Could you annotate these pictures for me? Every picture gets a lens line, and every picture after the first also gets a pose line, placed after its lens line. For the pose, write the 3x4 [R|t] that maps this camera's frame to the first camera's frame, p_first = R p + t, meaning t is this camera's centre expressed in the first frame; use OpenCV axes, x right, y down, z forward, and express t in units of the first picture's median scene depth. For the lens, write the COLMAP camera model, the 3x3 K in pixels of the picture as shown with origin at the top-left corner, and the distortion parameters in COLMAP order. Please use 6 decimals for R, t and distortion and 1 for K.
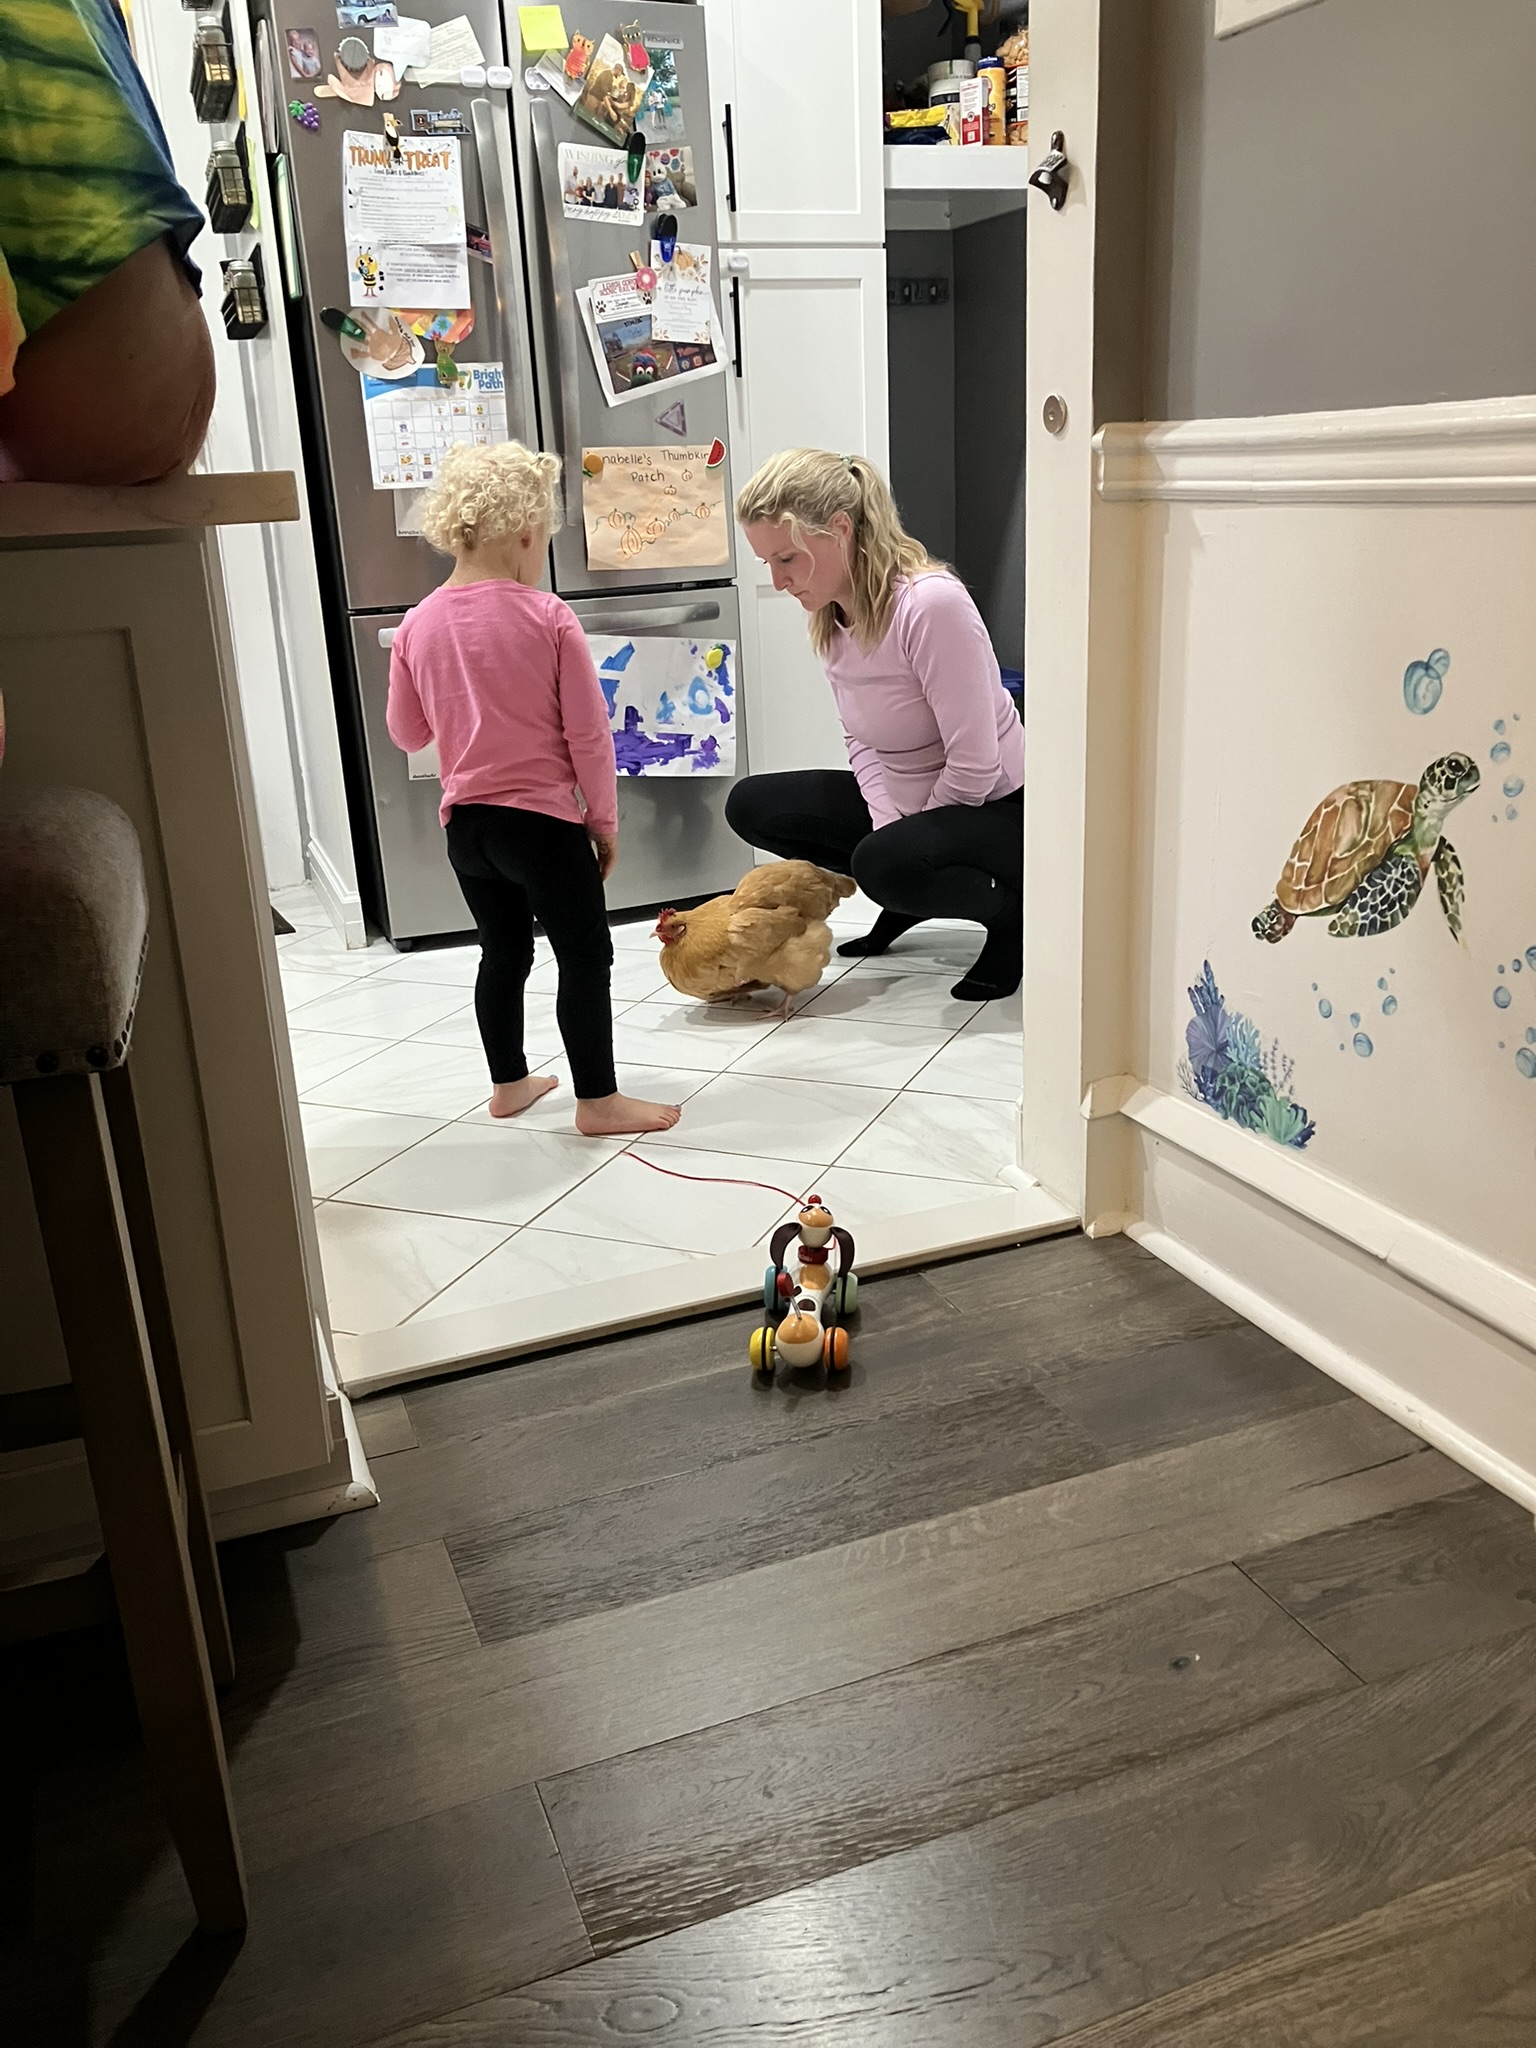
lens RADIAL K [[1679.3, 0, 742.1], [0, 1679.3, 1021.0], [0, 0, 1]] dist [0.006348, -0.006187]
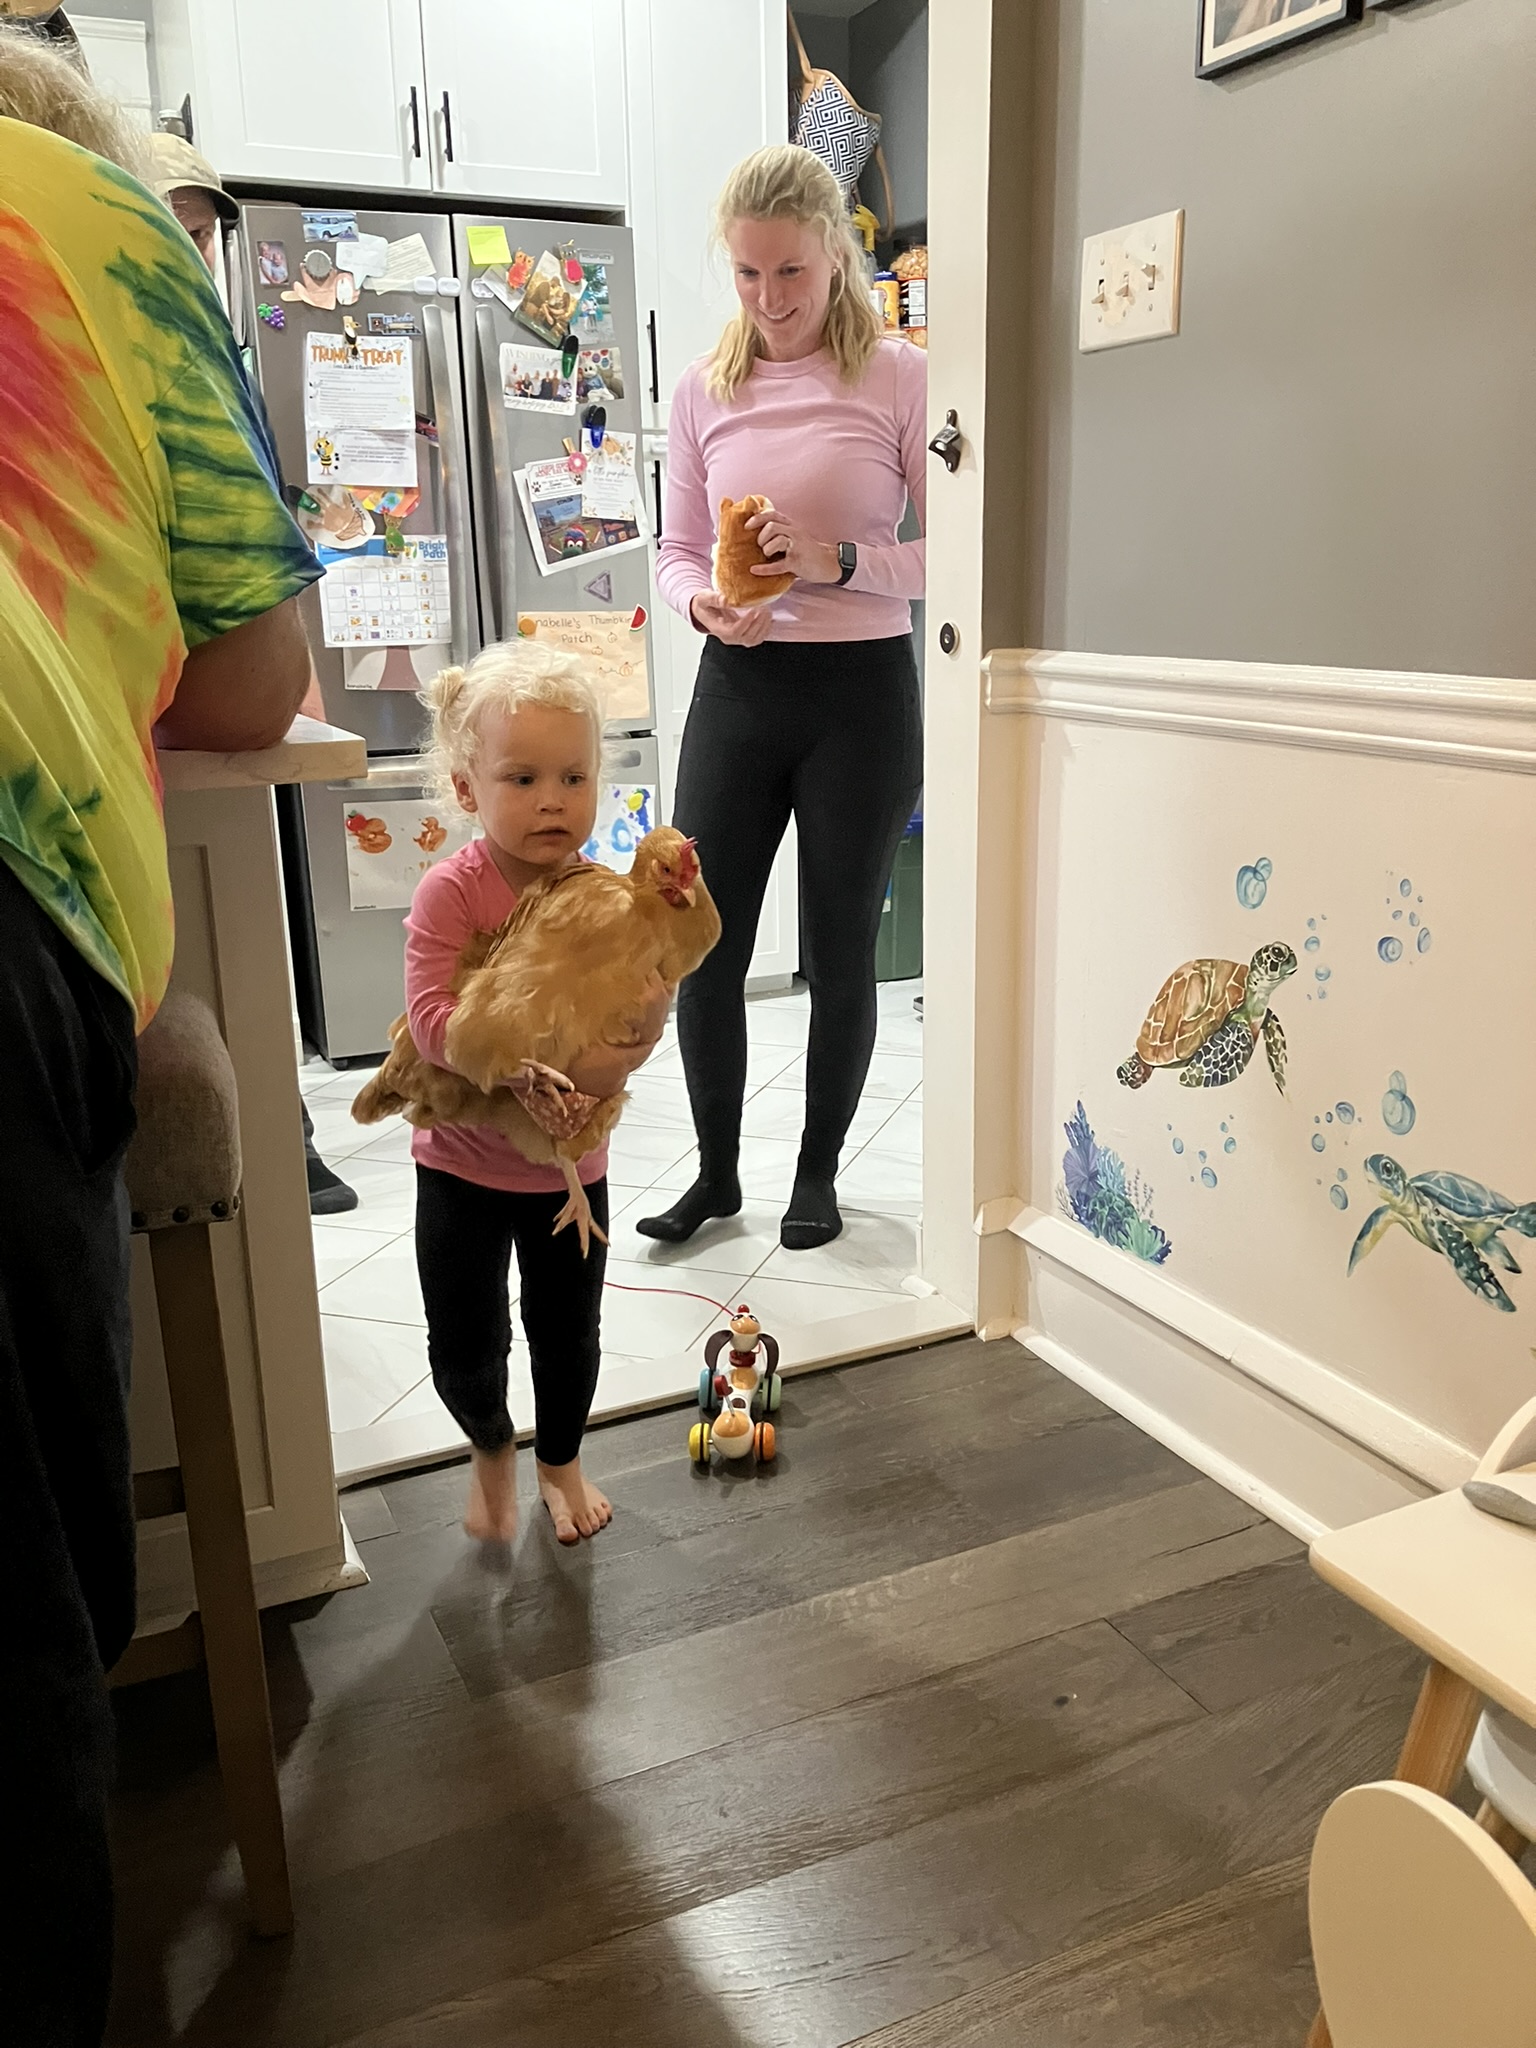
lens RADIAL K [[1679.3, 0, 742.1], [0, 1679.3, 1021.0], [0, 0, 1]] dist [0.006348, -0.006187]
pose [[0.997670, 0.007785, 0.067784, -0.038730], [-0.003969, 0.998409, -0.056252, -0.026438], [-0.068114, 0.055852, 0.996113, -0.155912]]
